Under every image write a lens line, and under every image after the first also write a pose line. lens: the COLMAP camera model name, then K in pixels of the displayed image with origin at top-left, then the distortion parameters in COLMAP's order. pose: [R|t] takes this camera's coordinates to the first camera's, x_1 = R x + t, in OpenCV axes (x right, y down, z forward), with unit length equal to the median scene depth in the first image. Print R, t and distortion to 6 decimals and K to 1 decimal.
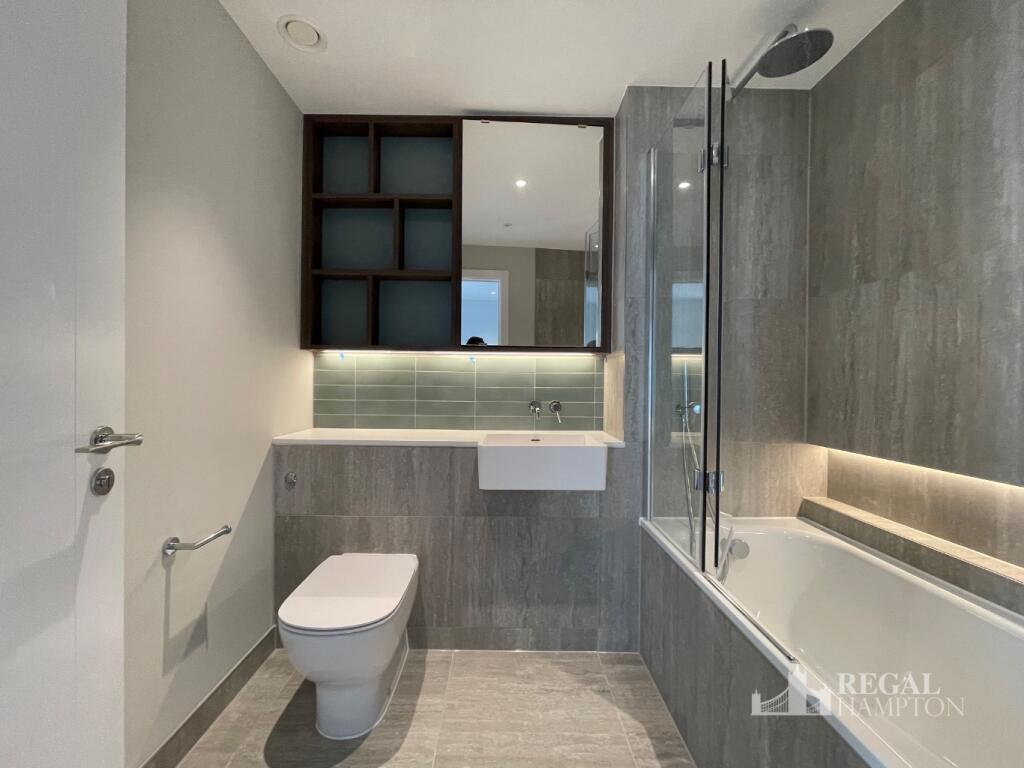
lens RADIAL K [[415.1, 0, 512.0], [0, 415.1, 384.0], [0, 0, 1]] dist [0.000772, 0.000052]
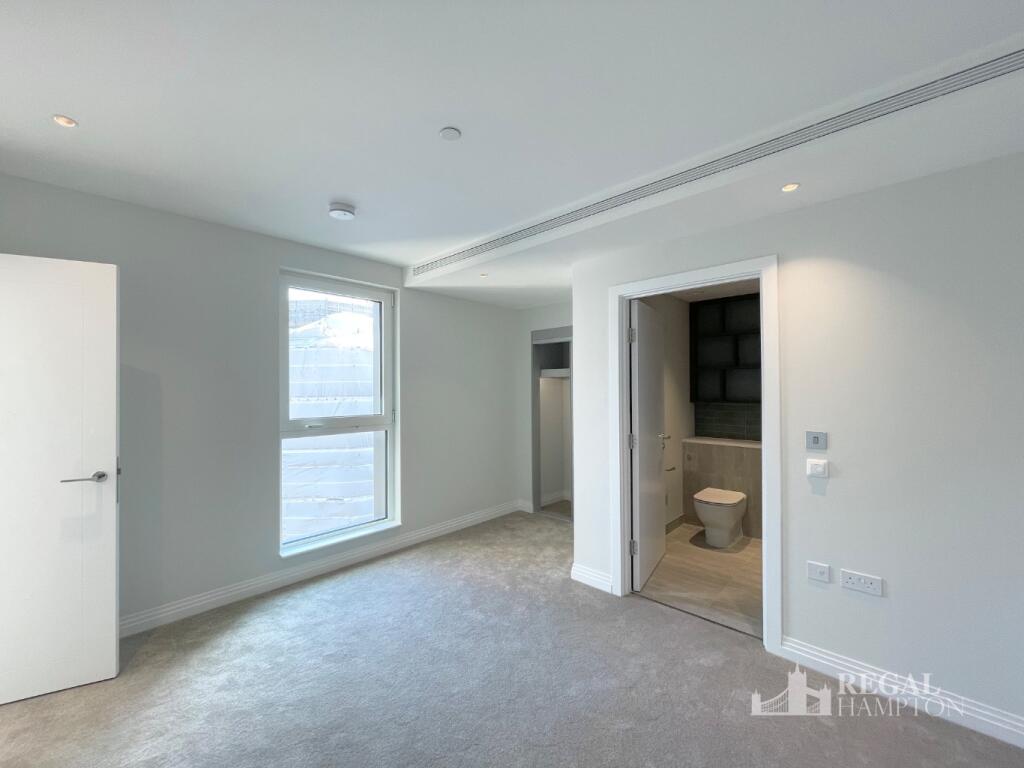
lens RADIAL K [[415.1, 0, 512.0], [0, 415.1, 384.0], [0, 0, 1]] dist [0.000772, 0.000052]
pose [[0.714101, -0.018619, -0.699795, 0.465546], [0.005867, 0.999770, -0.020614, -0.161336], [0.700018, 0.010615, 0.714046, -1.551634]]
